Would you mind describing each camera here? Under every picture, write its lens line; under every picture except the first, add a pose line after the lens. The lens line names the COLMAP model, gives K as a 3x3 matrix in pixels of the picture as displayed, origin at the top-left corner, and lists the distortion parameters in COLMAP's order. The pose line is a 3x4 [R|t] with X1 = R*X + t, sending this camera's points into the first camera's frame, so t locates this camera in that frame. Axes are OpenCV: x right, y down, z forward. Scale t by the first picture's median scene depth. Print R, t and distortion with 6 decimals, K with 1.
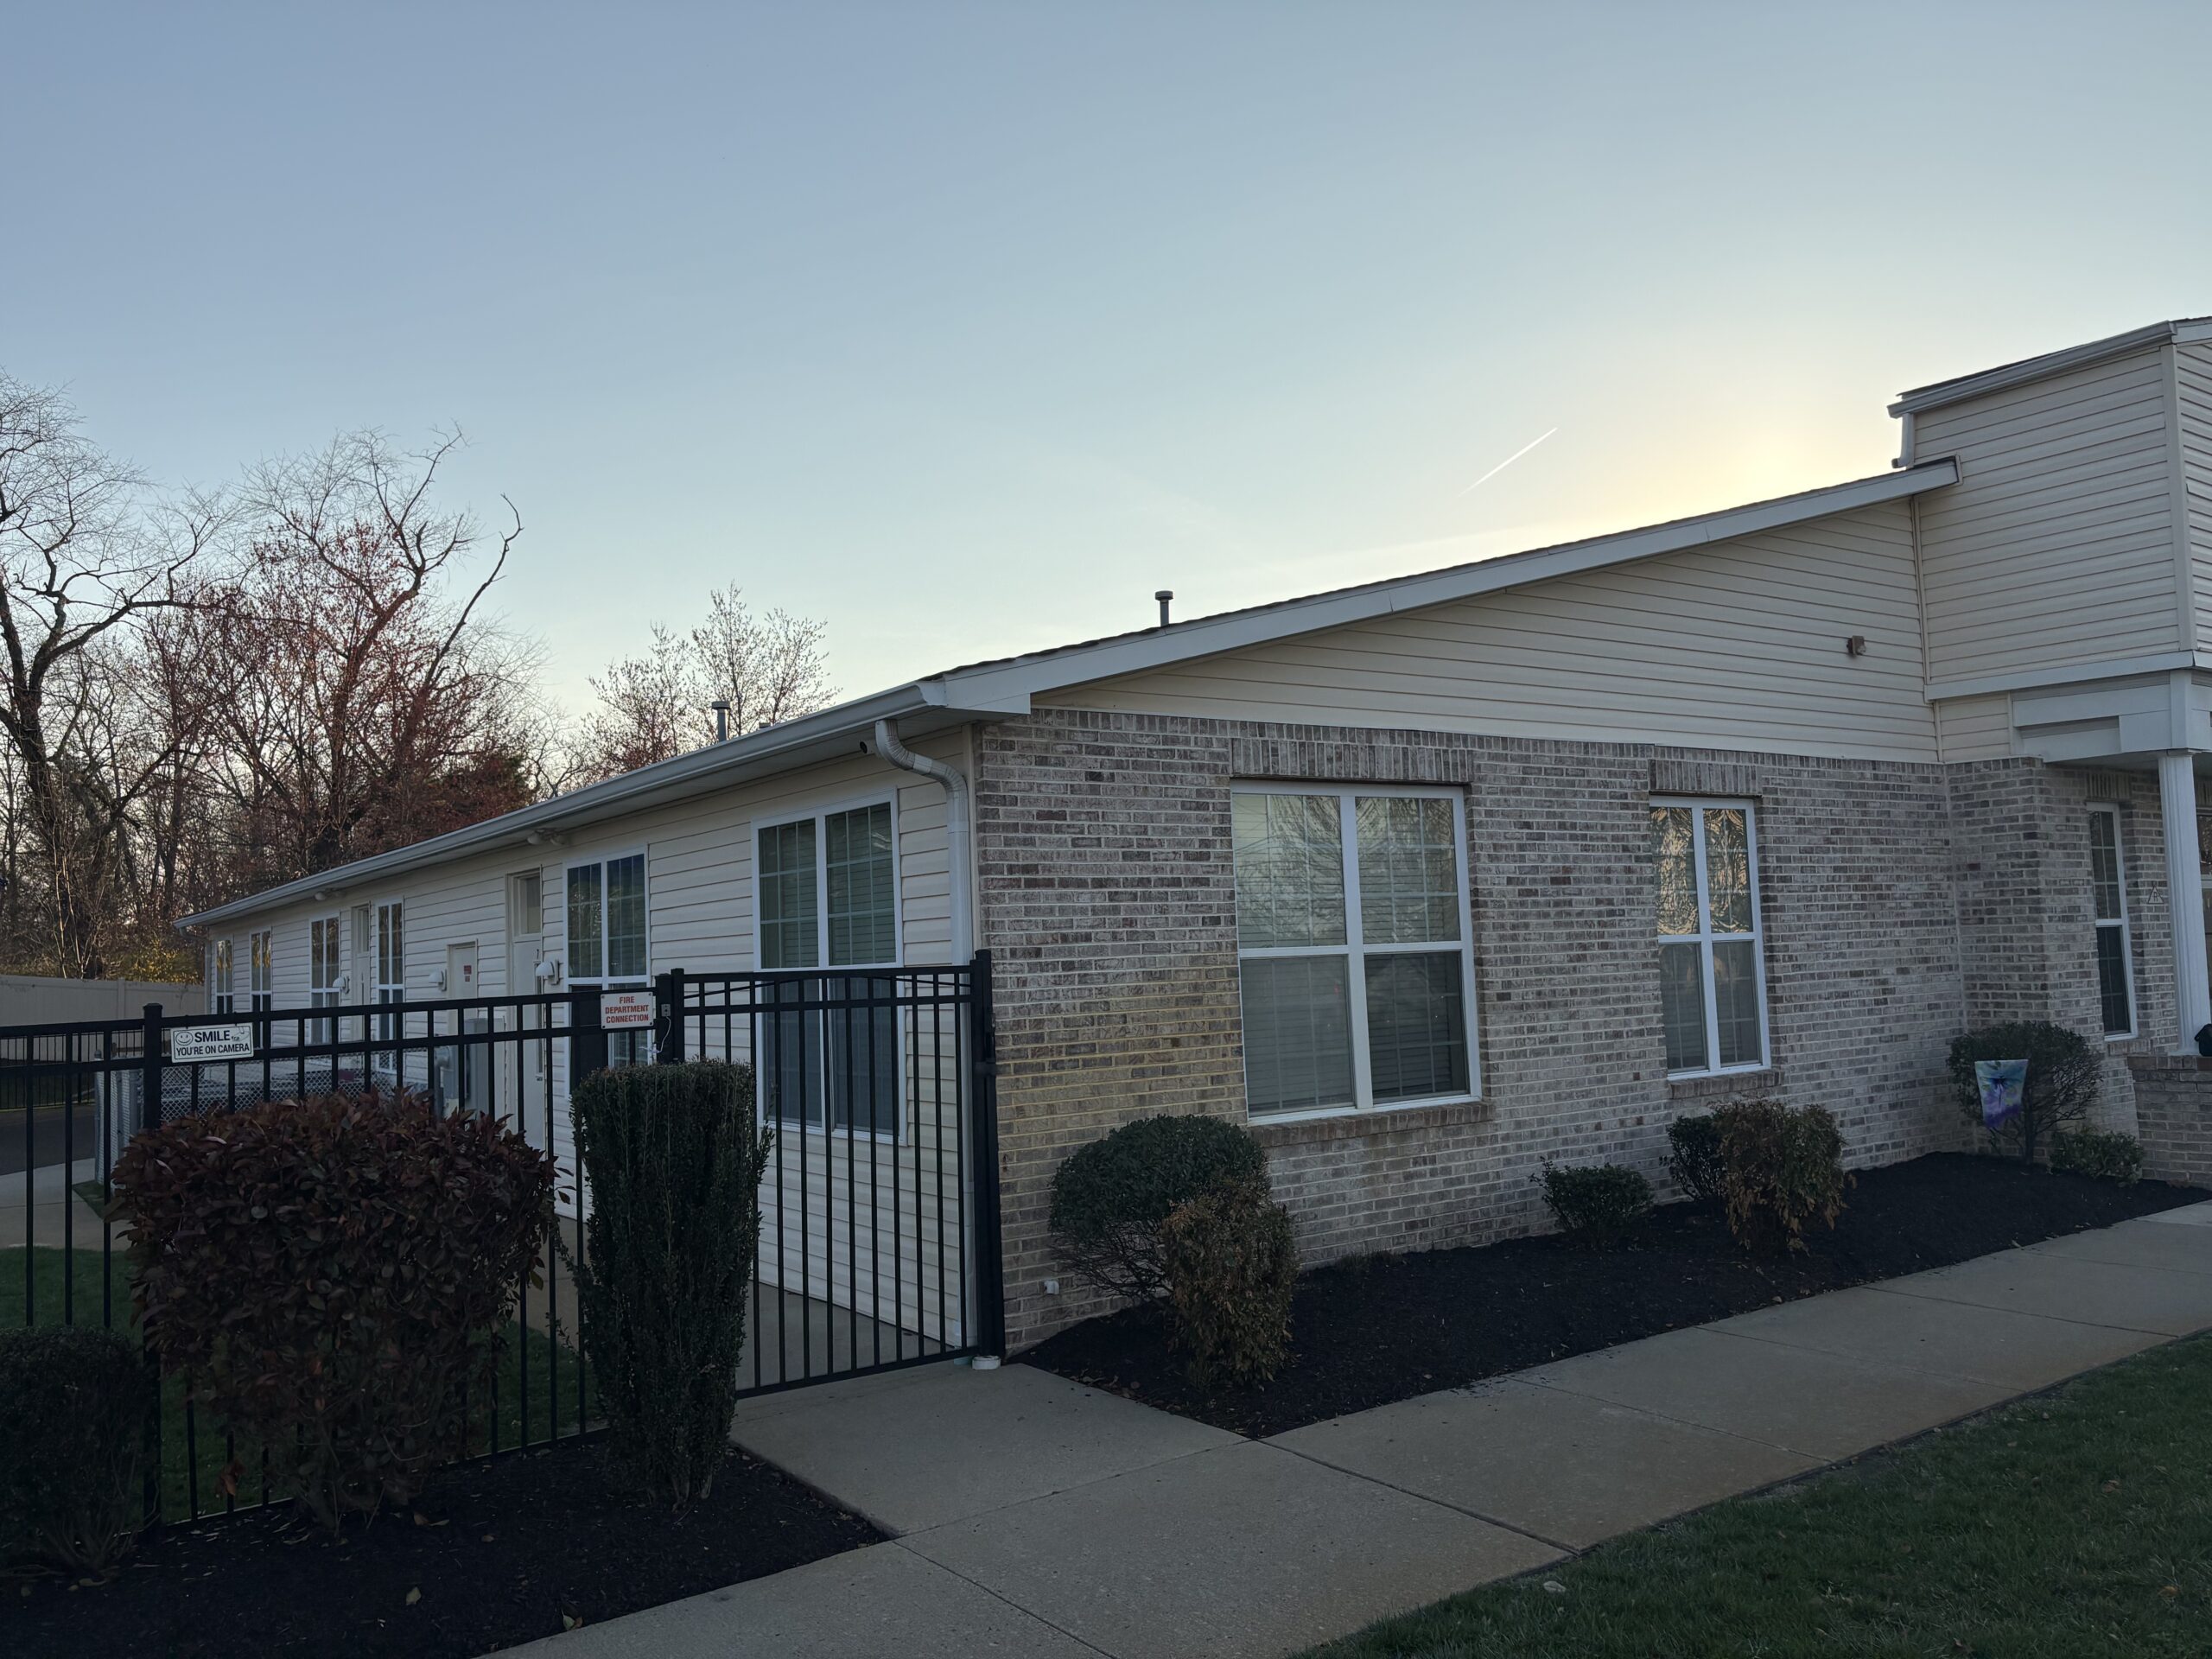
lens RADIAL K [[1672.5, 0, 1110.2], [0, 1672.5, 829.5], [0, 0, 1]] dist [-0.094494, -0.002352]
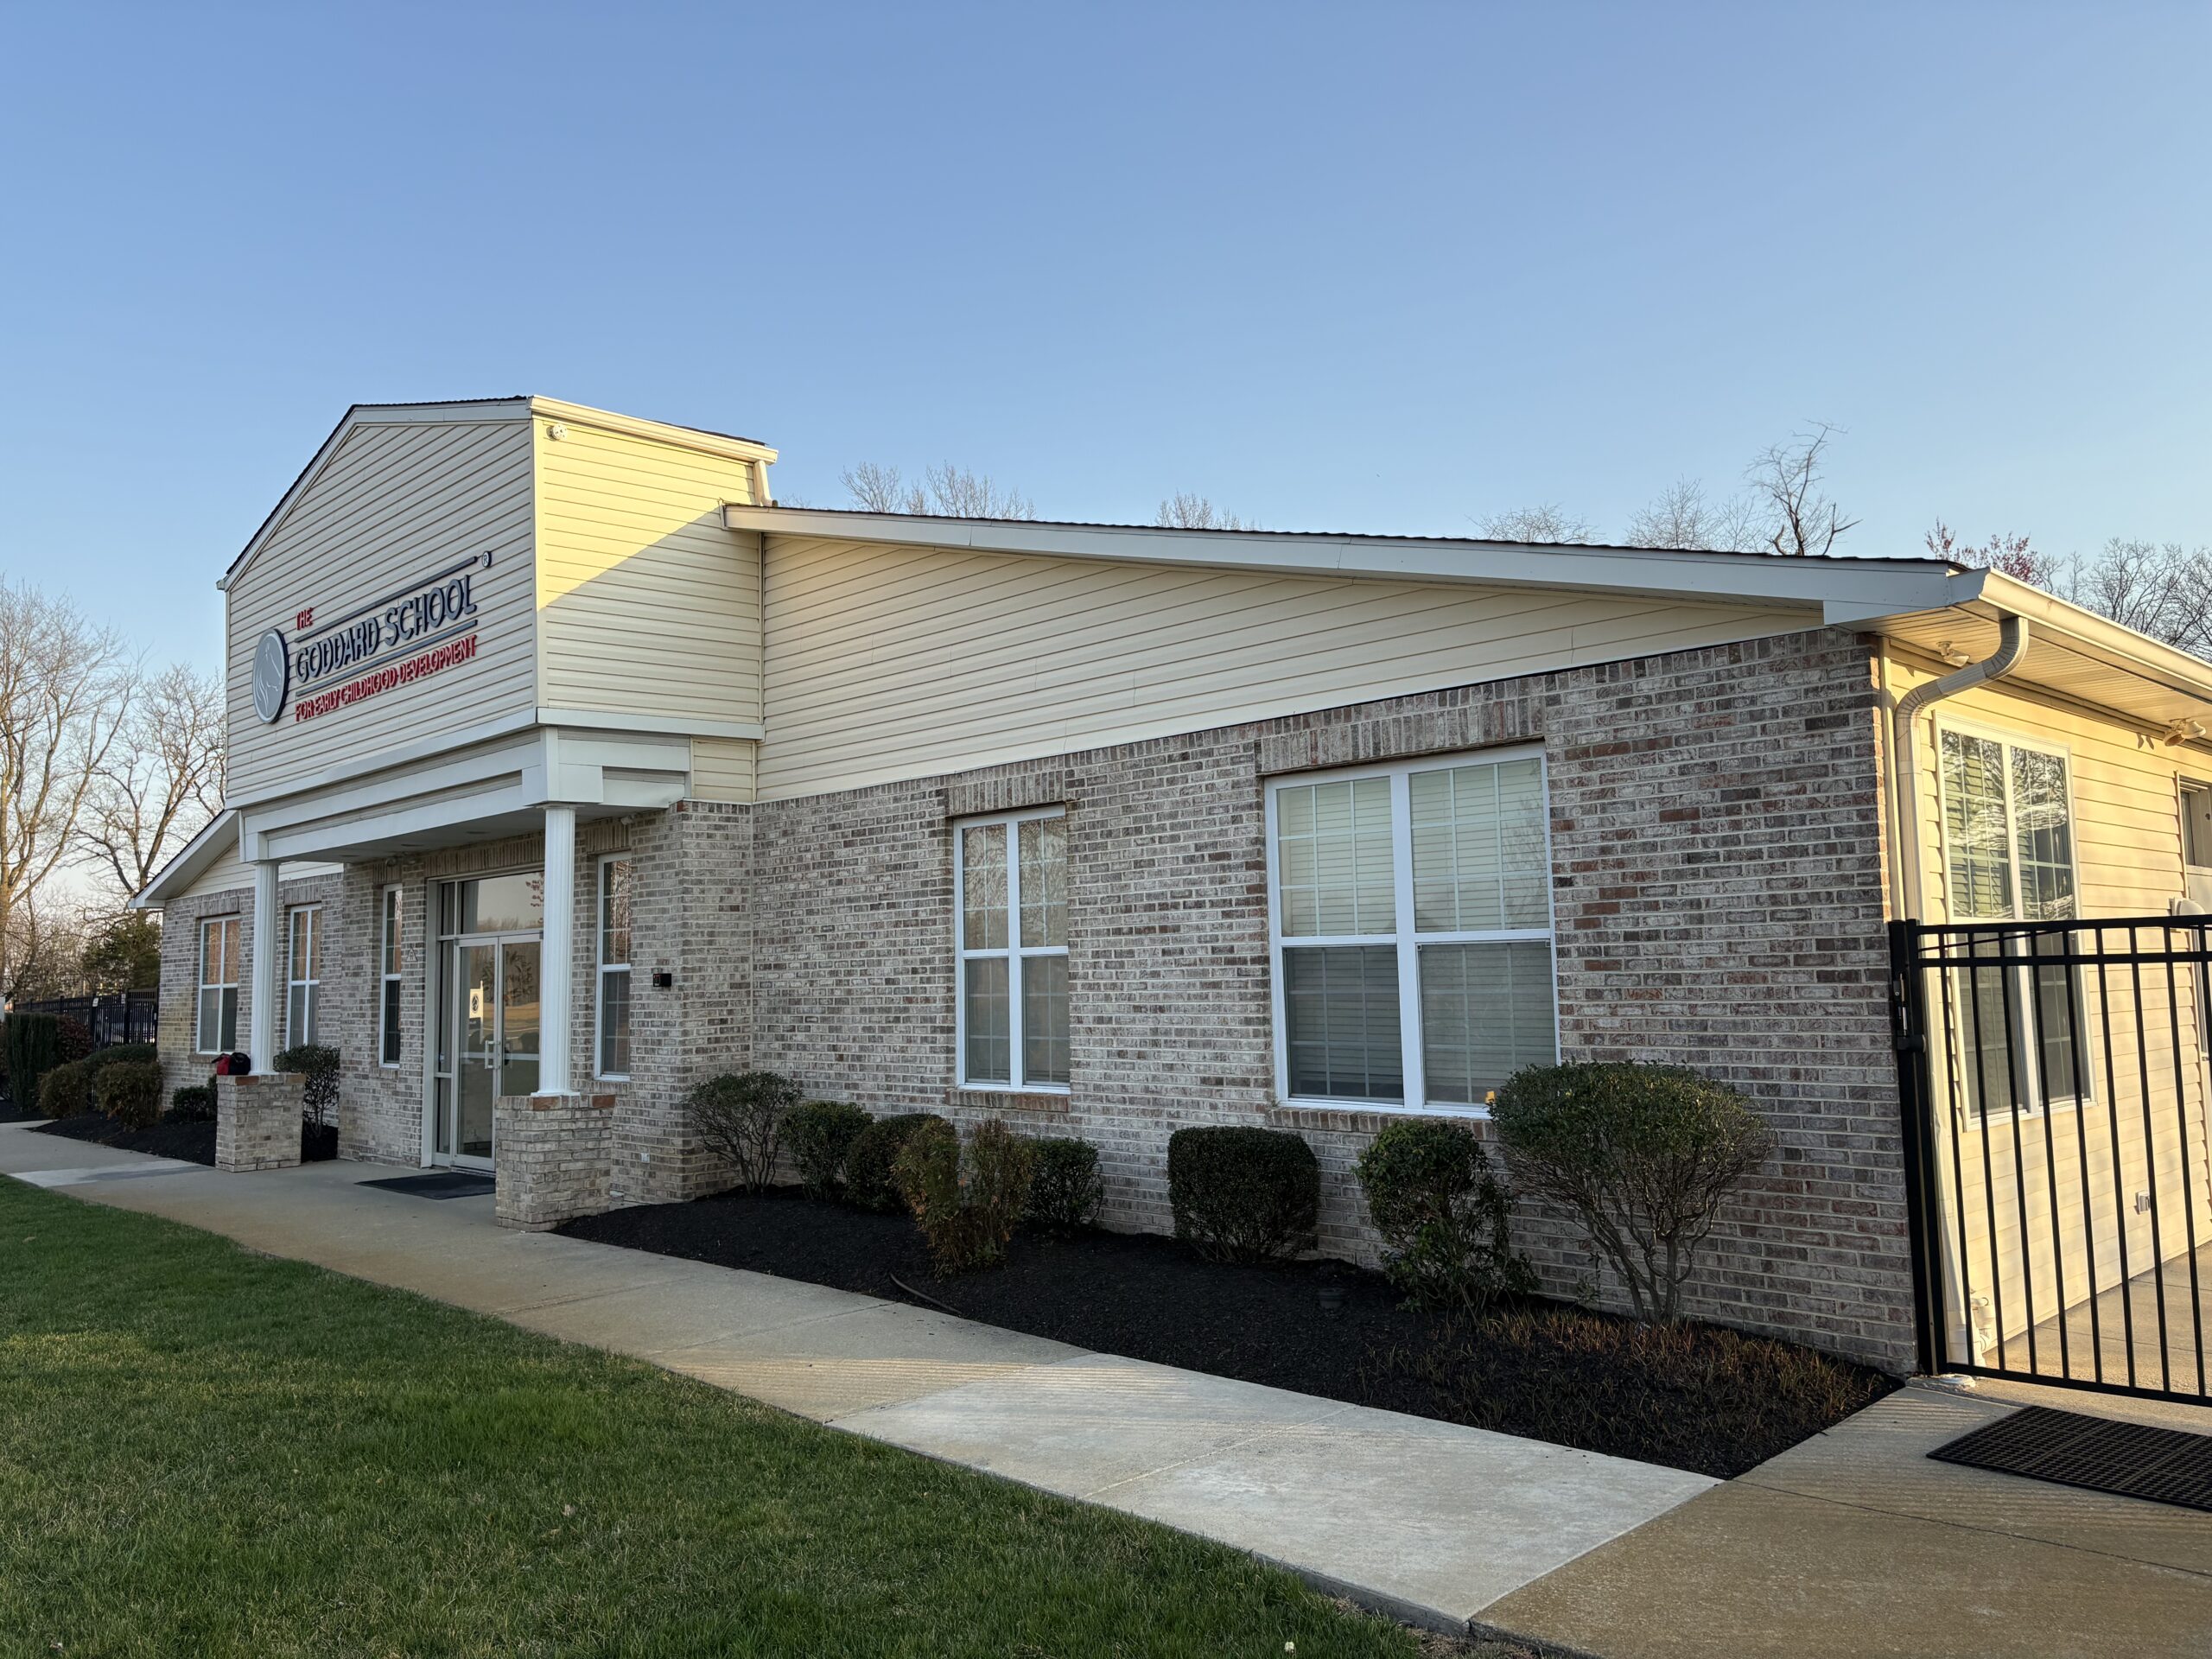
lens RADIAL K [[1672.5, 0, 1112.0], [0, 1672.5, 825.3], [0, 0, 1]] dist [-0.094494, -0.002352]
pose [[0.167332, -0.049001, -0.984682, 1.054203], [0.102974, 0.994170, -0.031974, 0.021169], [0.980508, -0.096046, 0.171402, 0.687236]]
